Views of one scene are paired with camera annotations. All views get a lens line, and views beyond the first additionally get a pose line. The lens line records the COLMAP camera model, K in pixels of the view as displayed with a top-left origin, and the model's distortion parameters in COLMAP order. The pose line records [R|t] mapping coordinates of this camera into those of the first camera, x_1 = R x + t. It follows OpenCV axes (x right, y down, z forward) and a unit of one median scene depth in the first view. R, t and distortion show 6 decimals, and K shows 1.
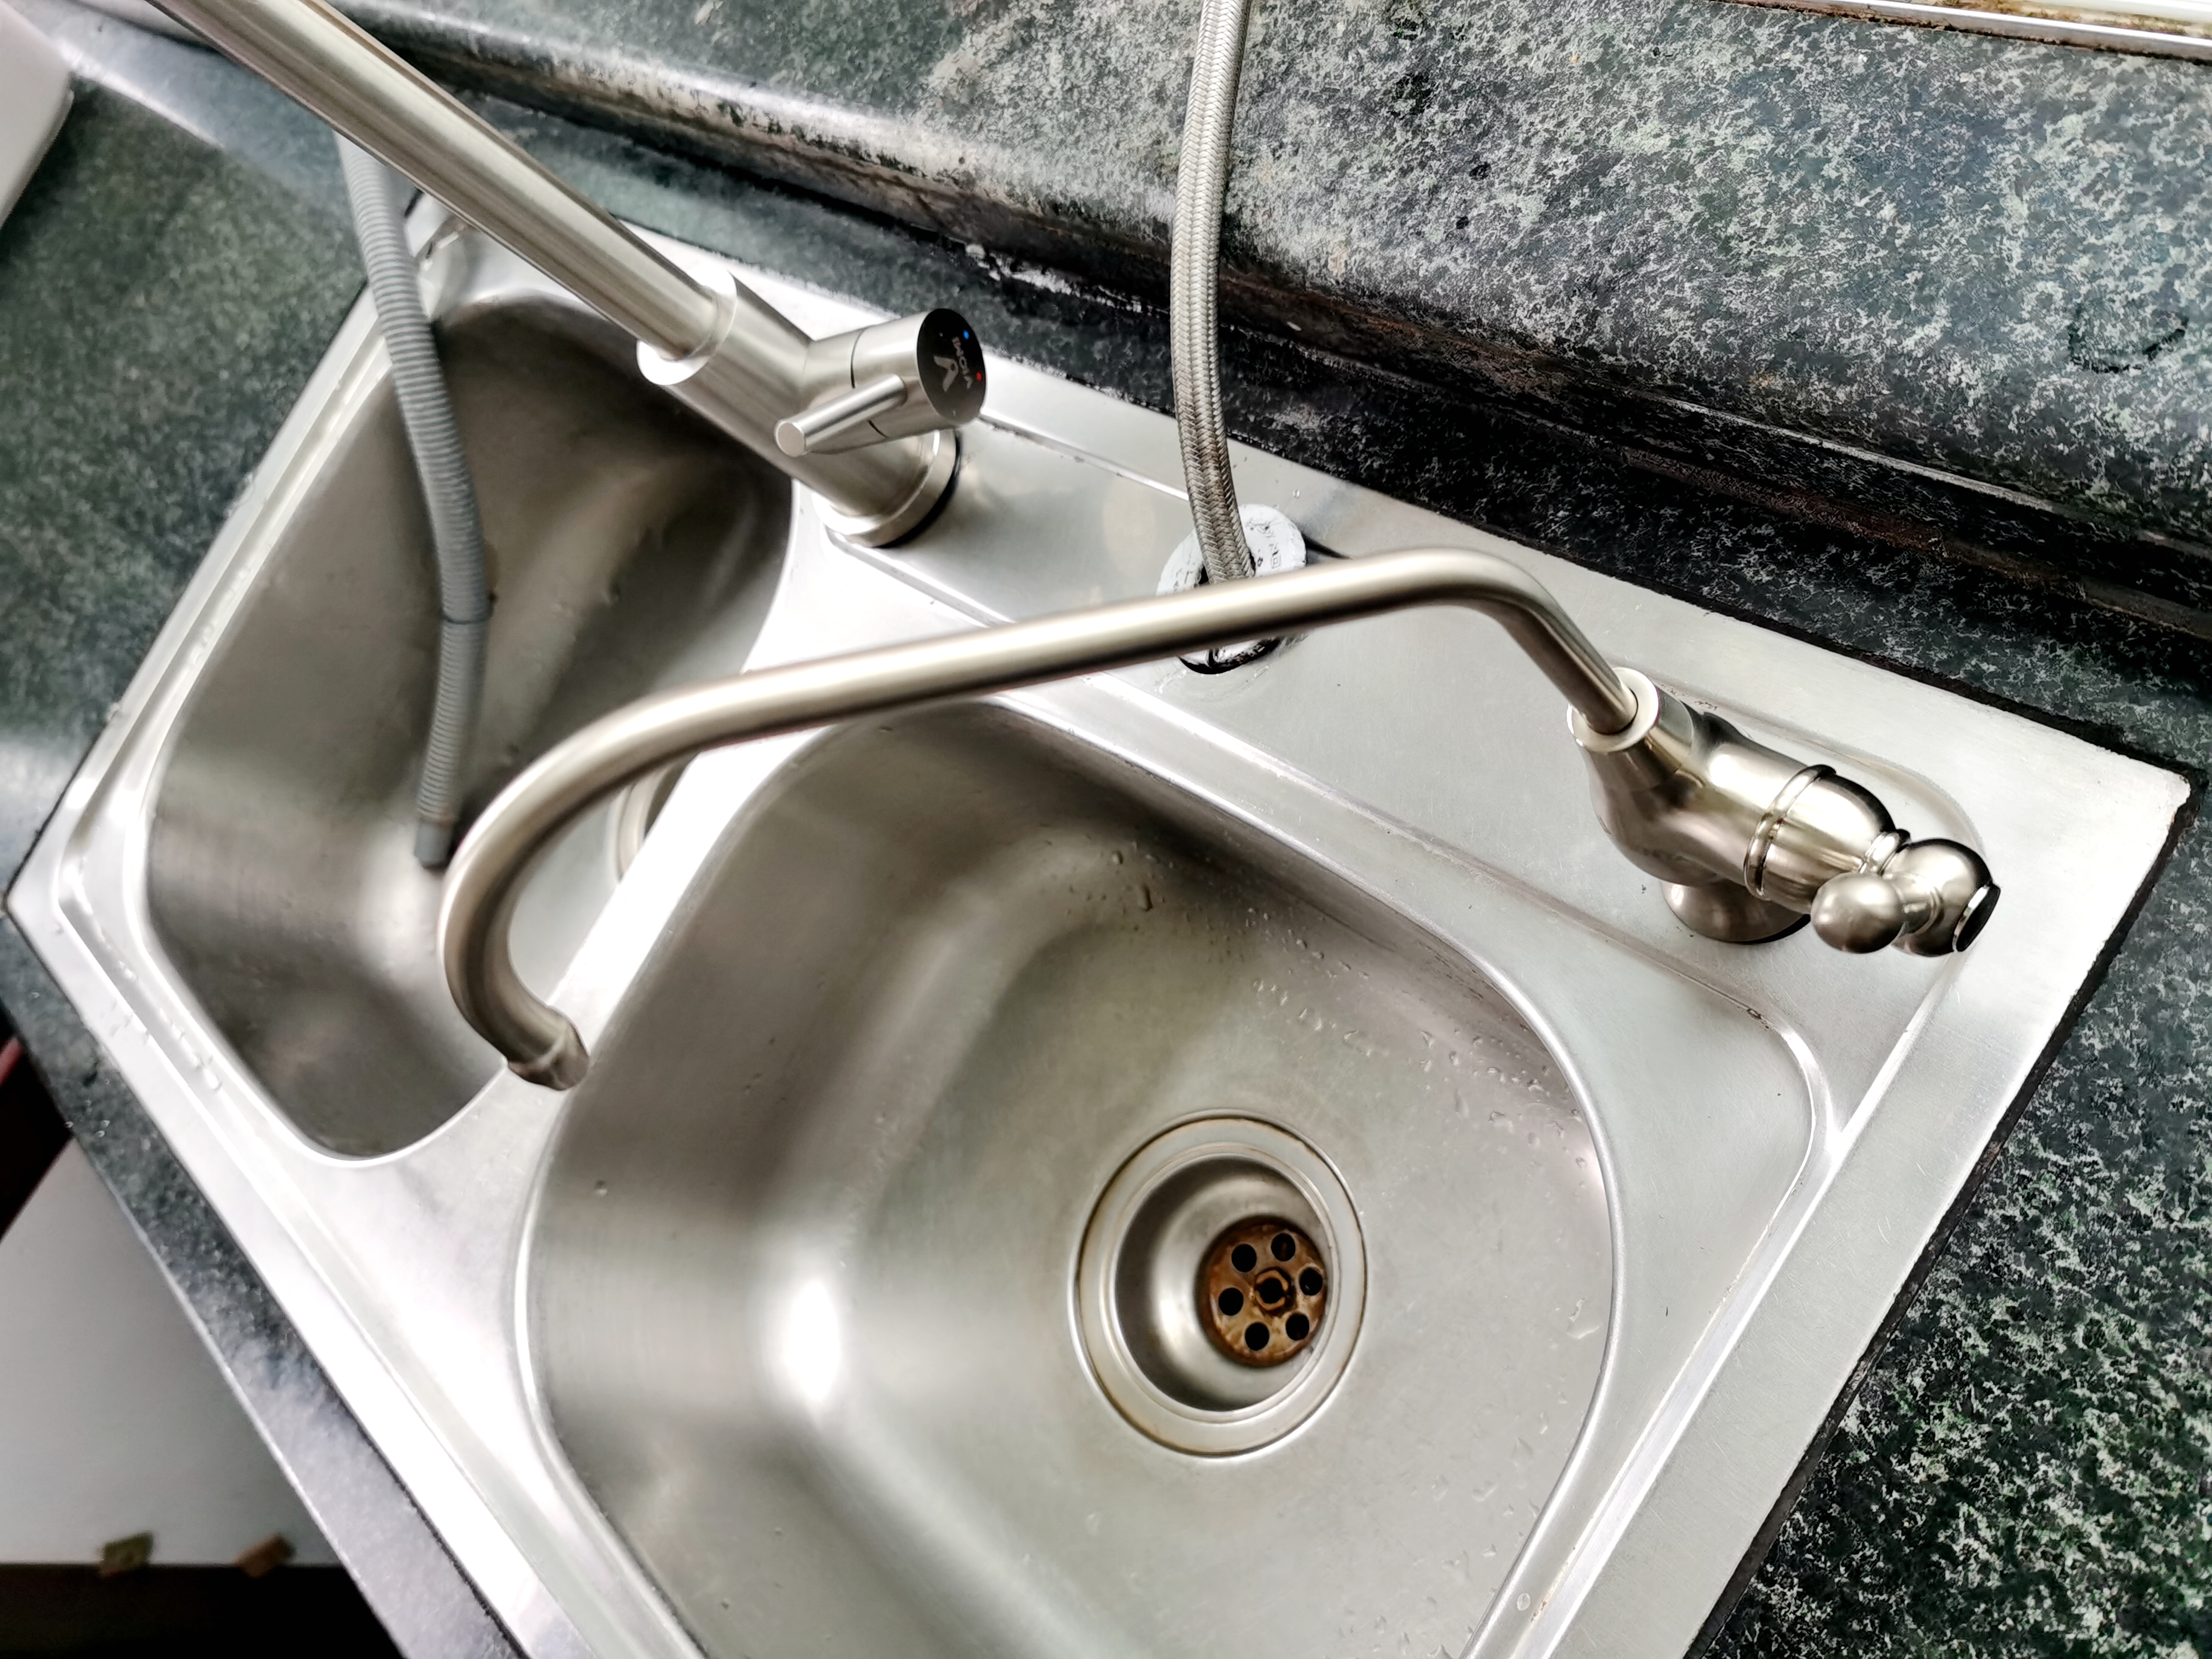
lens RADIAL K [[1720.0, 0, 1106.0], [0, 1720.0, 829.5], [0, 0, 1]] dist [0.040606, -0.074454]
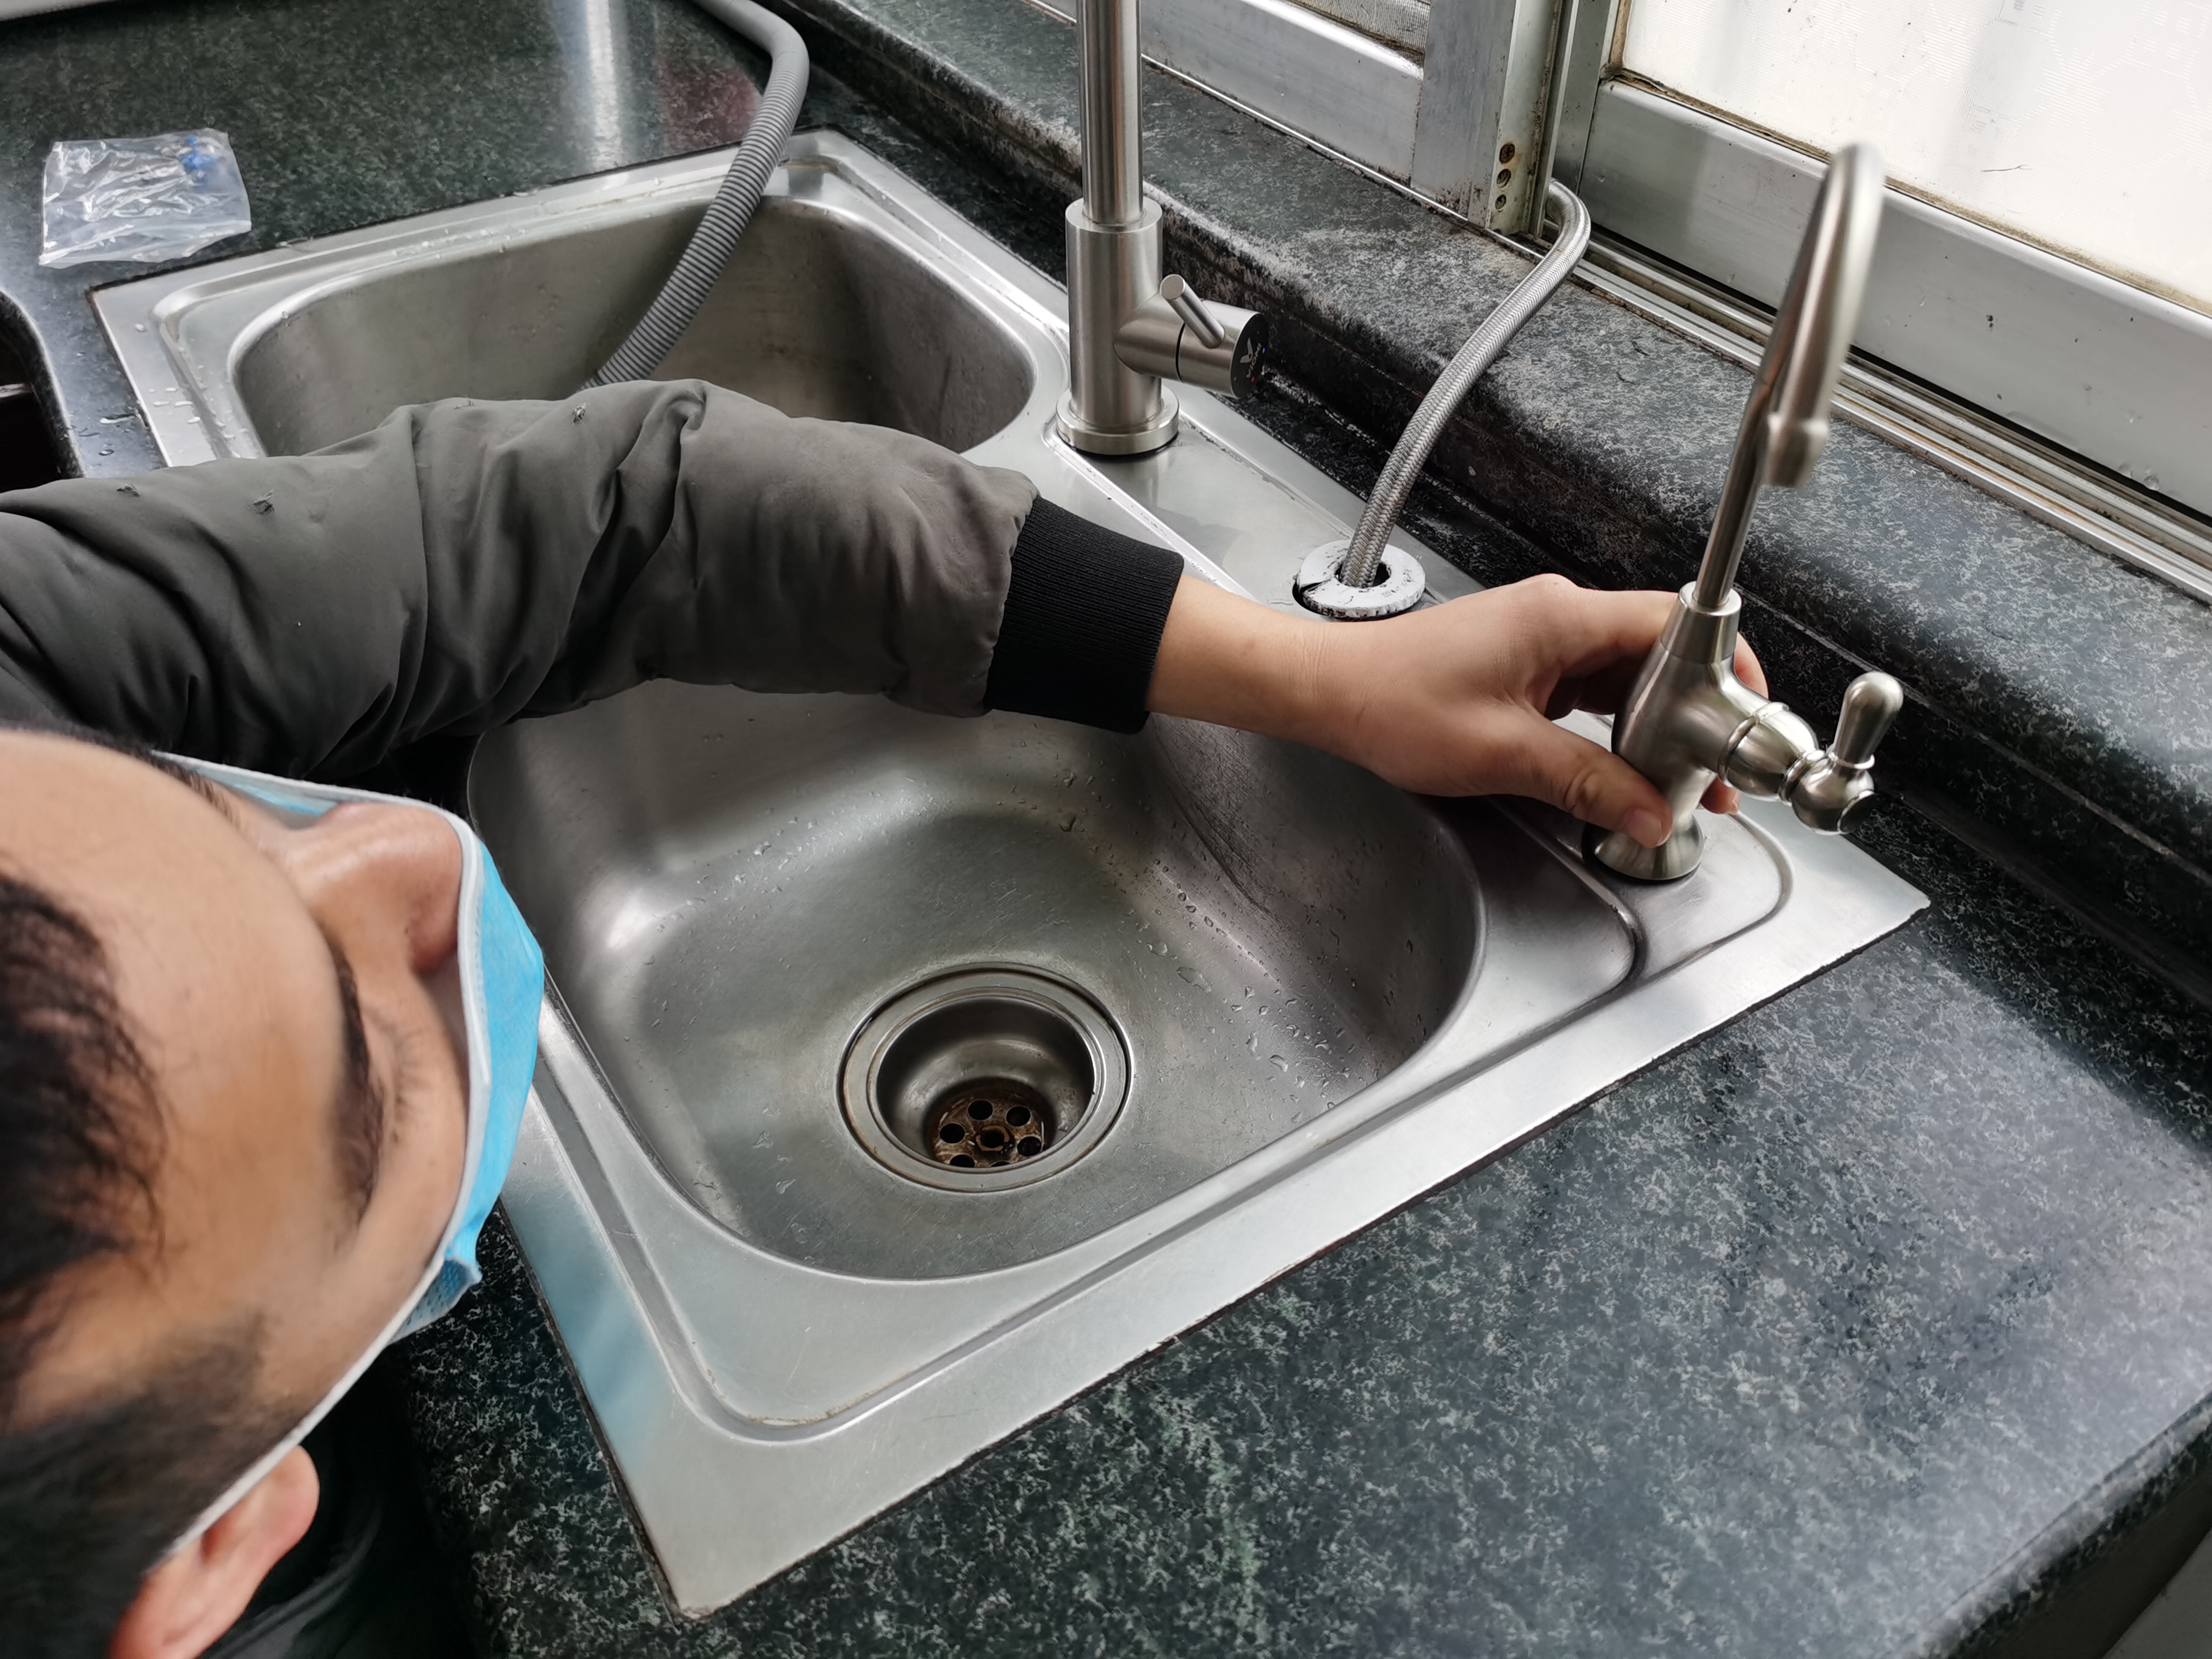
lens RADIAL K [[1711.1, 0, 1094.1], [0, 1711.1, 832.7], [0, 0, 1]] dist [0.092156, -0.135944]
pose [[0.797044, 0.592078, 0.119014, -0.165467], [-0.514861, 0.769182, -0.378521, 0.796993], [-0.315657, 0.240423, 0.917909, -0.174743]]
